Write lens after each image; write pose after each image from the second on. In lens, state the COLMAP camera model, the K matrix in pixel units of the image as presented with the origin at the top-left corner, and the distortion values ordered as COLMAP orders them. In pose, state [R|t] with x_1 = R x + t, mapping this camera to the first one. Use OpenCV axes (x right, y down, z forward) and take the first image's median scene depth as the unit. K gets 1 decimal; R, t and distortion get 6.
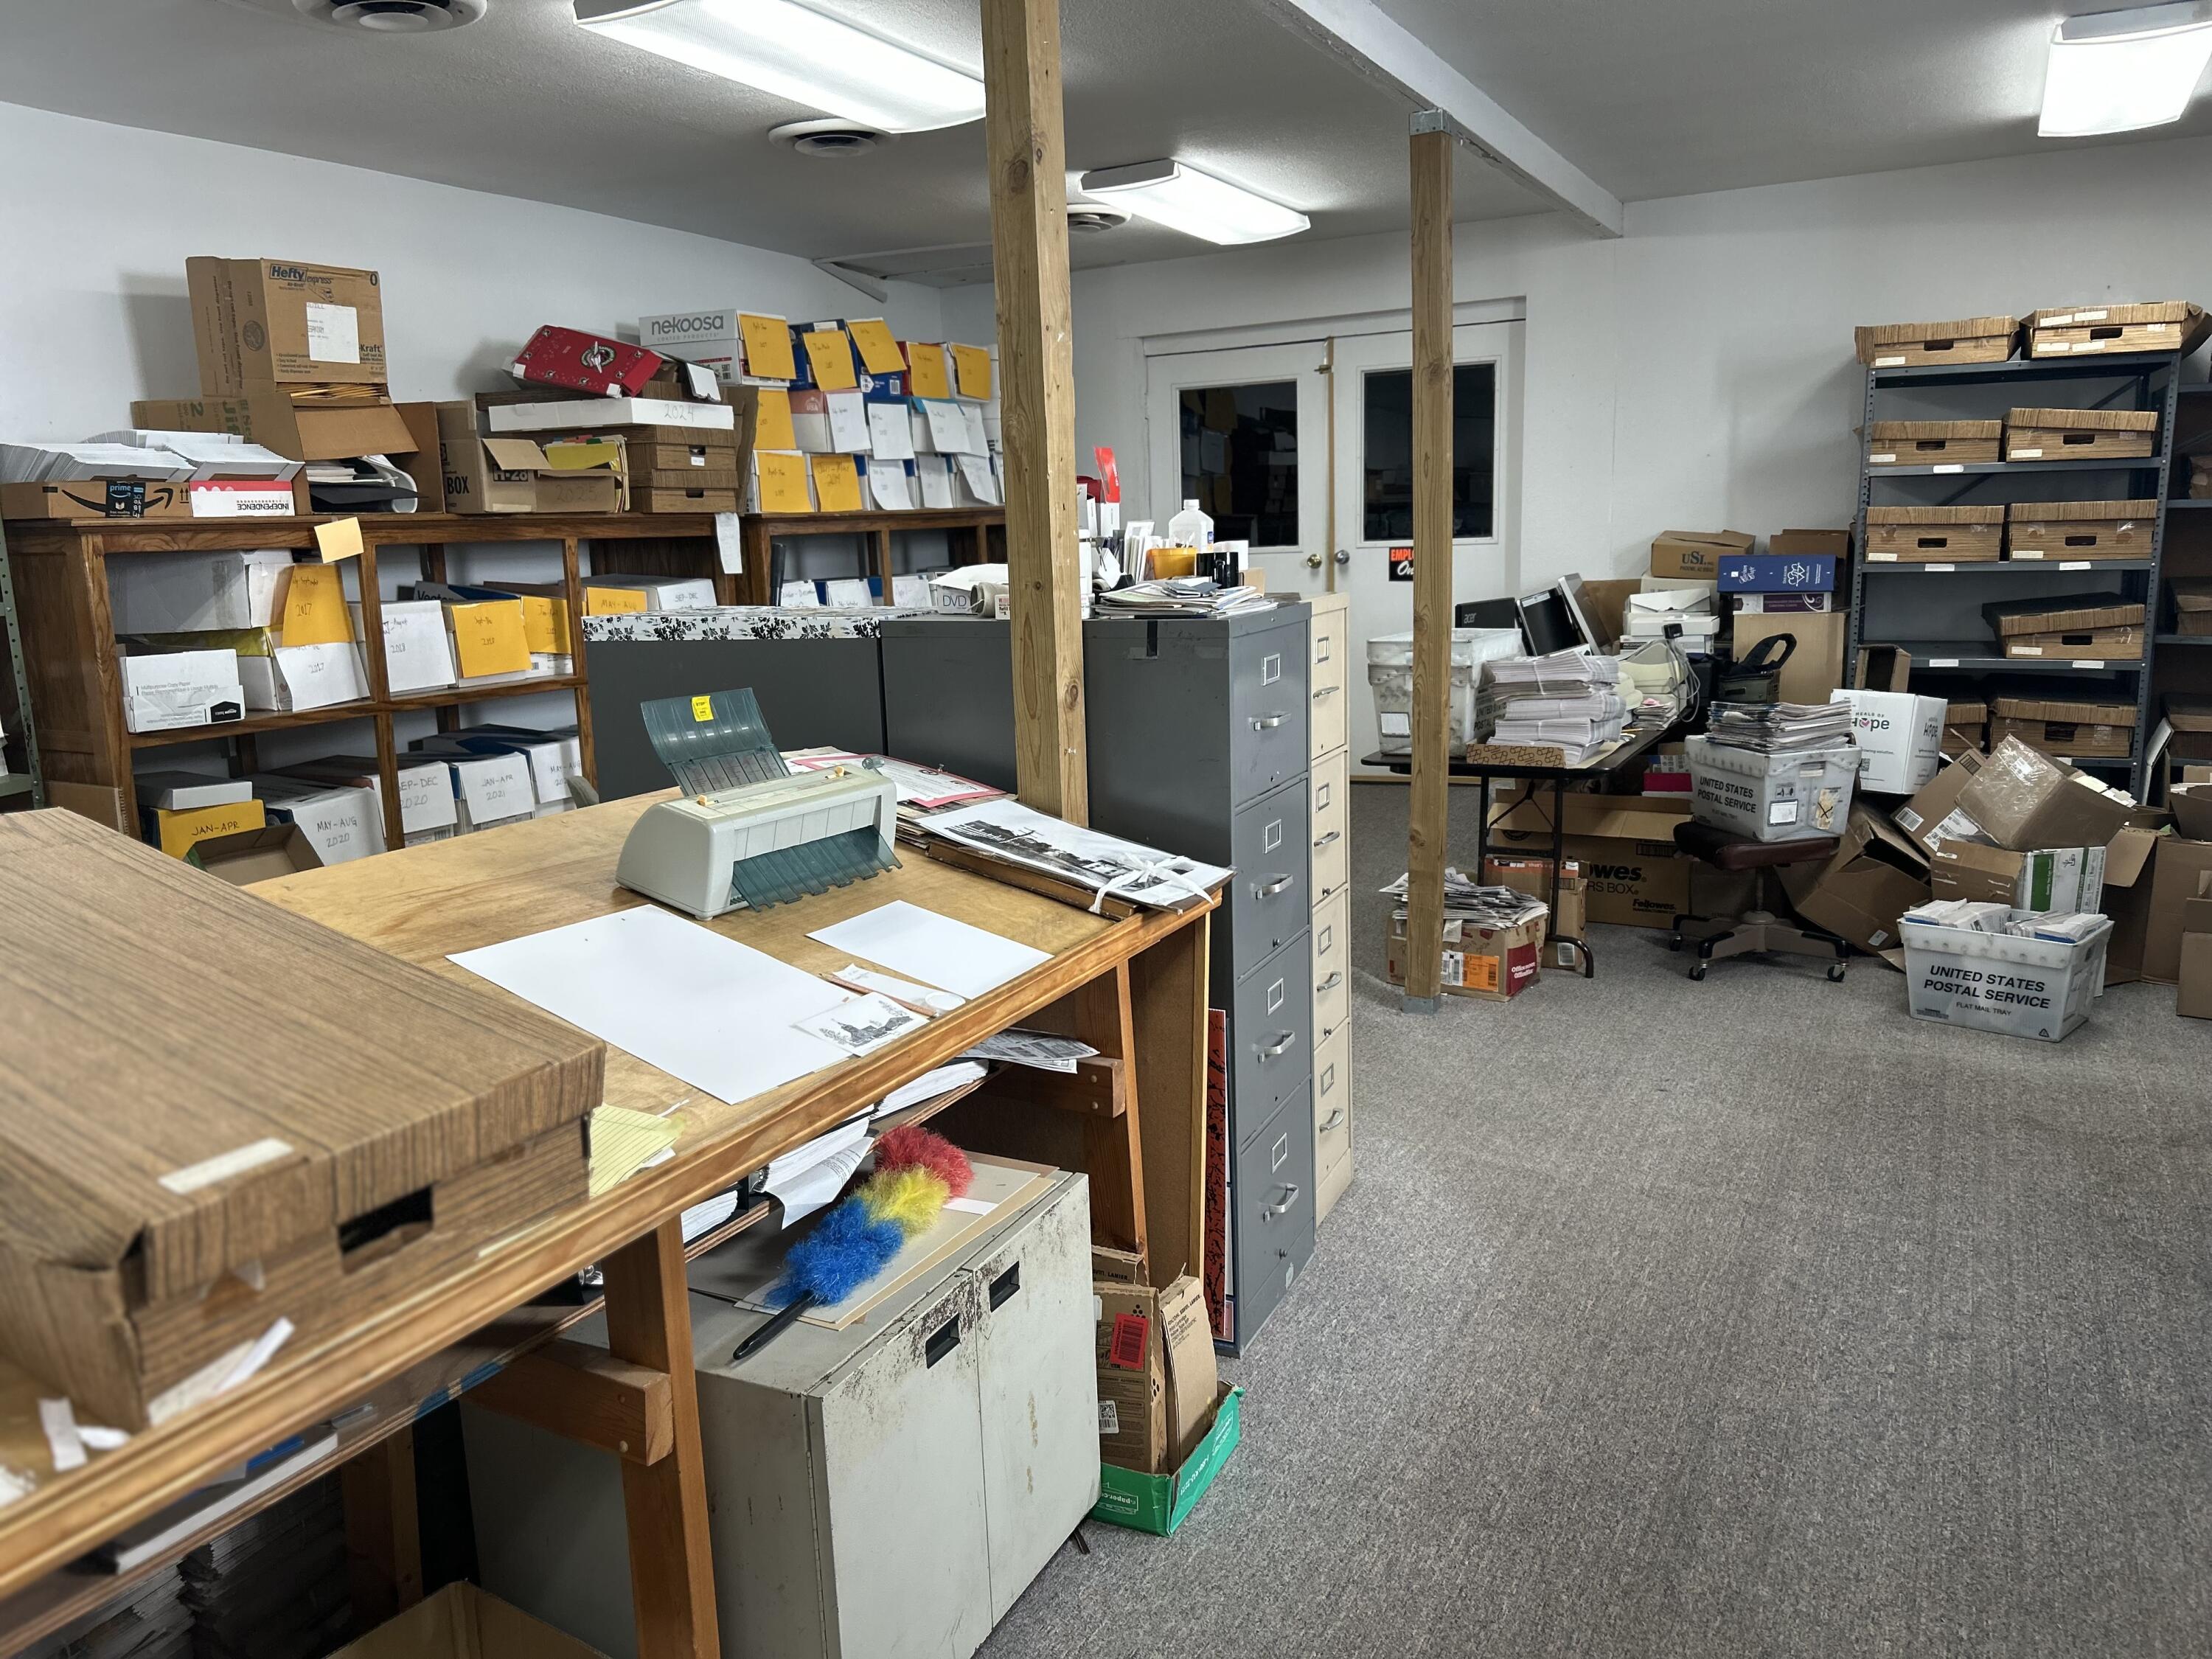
lens RADIAL K [[1668.8, 0, 1115.3], [0, 1668.8, 834.2], [0, 0, 1]] dist [0.044535, -0.041516]
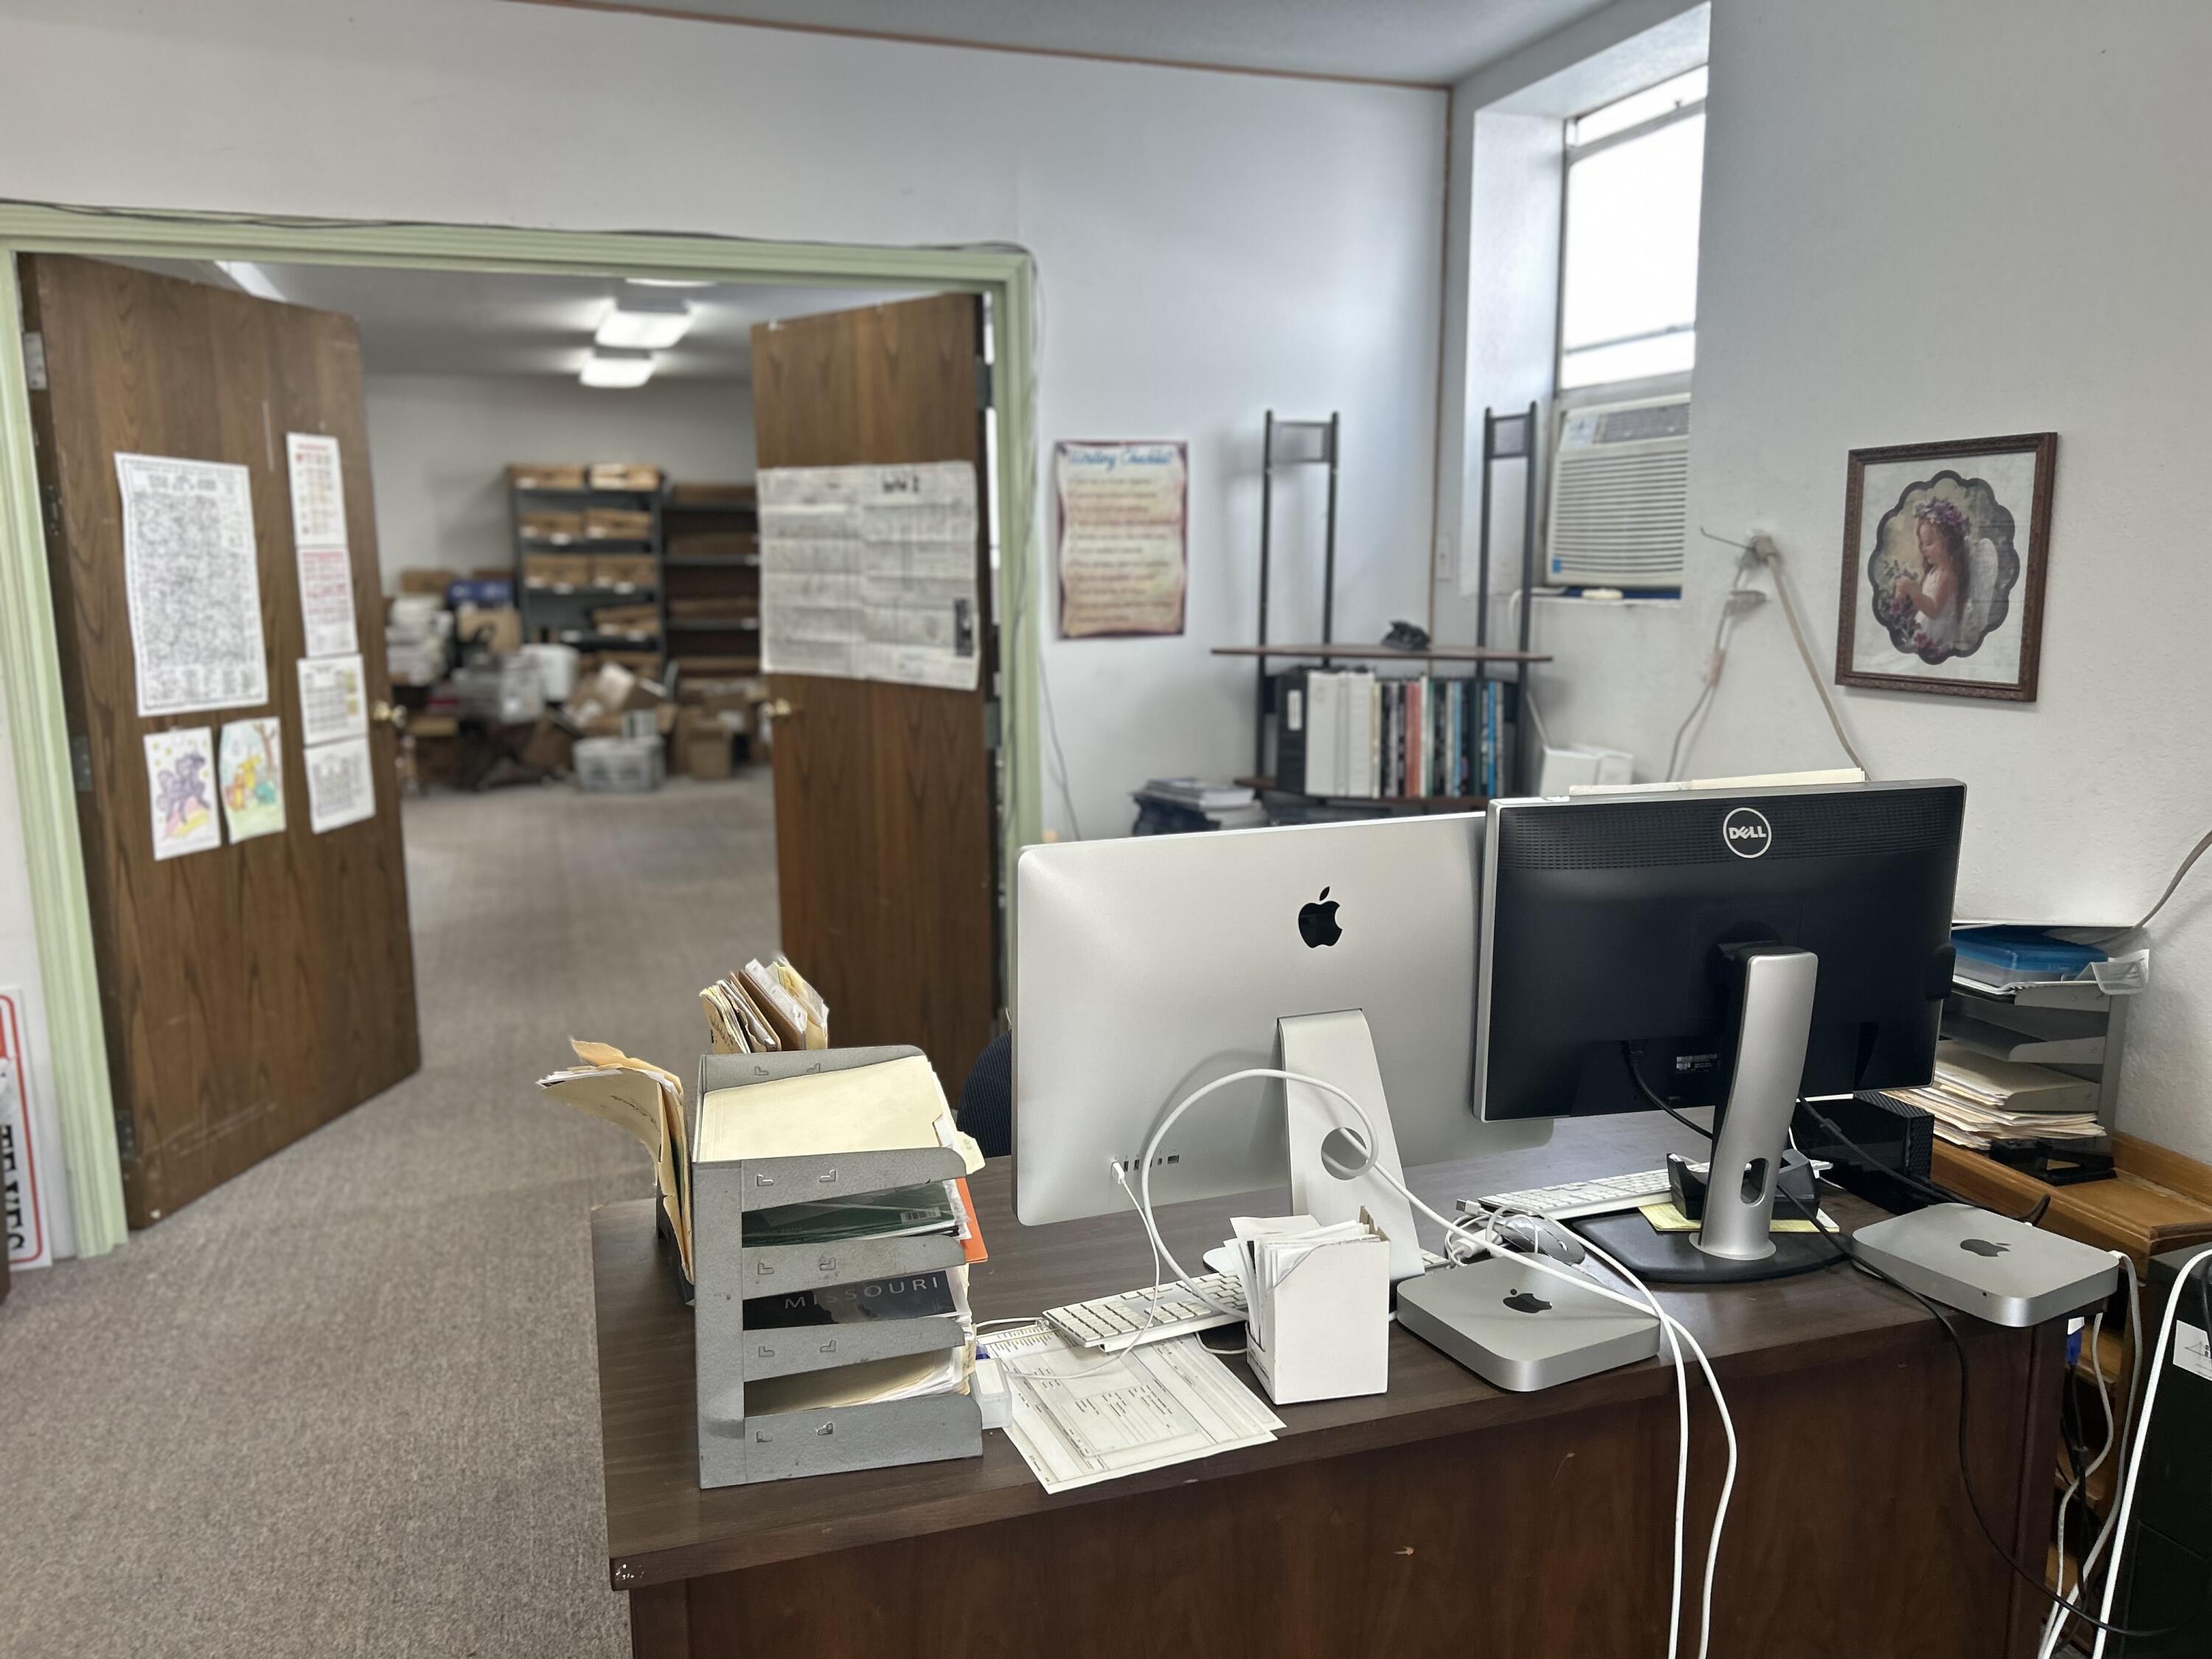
lens RADIAL K [[1668.8, 0, 1111.6], [0, 1668.8, 828.0], [0, 0, 1]] dist [0.044535, -0.041516]
pose [[0.693479, -0.097231, 0.713886, -0.517777], [0.120505, 0.992547, 0.018124, 0.170428], [-0.710328, 0.073458, 0.700027, -0.849757]]
